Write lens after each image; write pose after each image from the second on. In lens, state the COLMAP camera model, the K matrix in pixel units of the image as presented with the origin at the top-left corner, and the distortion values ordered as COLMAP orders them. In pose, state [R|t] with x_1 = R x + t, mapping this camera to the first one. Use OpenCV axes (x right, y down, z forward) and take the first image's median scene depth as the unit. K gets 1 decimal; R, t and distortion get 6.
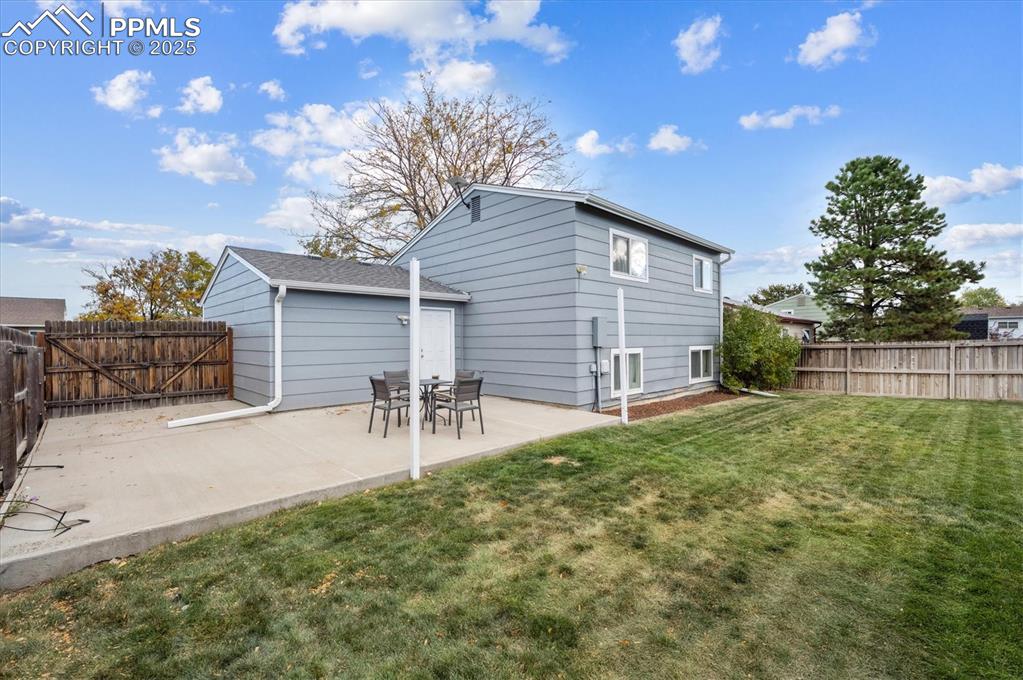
lens RADIAL K [[434.9, 0, 511.5], [0, 434.9, 340.0], [0, 0, 1]] dist [-0.001062, -0.000216]
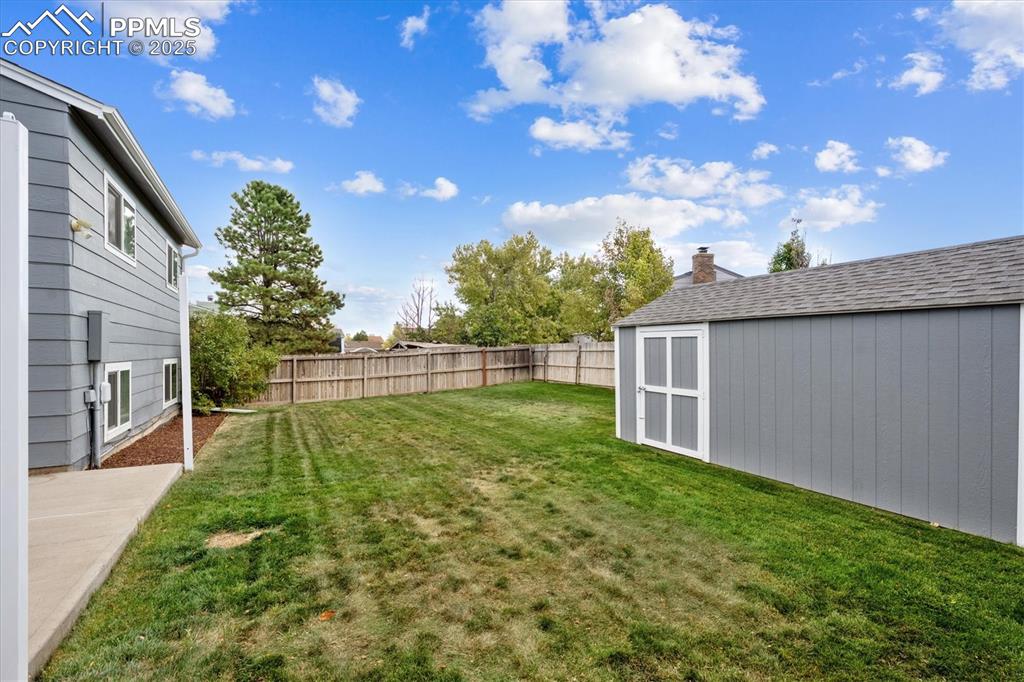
lens RADIAL K [[456.1, 0, 516.7], [0, 456.1, 353.5], [0, 0, 1]] dist [0.002165, 0.000134]
pose [[0.267627, 0.001161, 0.963522, -0.251518], [-0.000818, 0.999999, -0.000977, 0.005937], [-0.963522, -0.000527, 0.267627, 0.258935]]
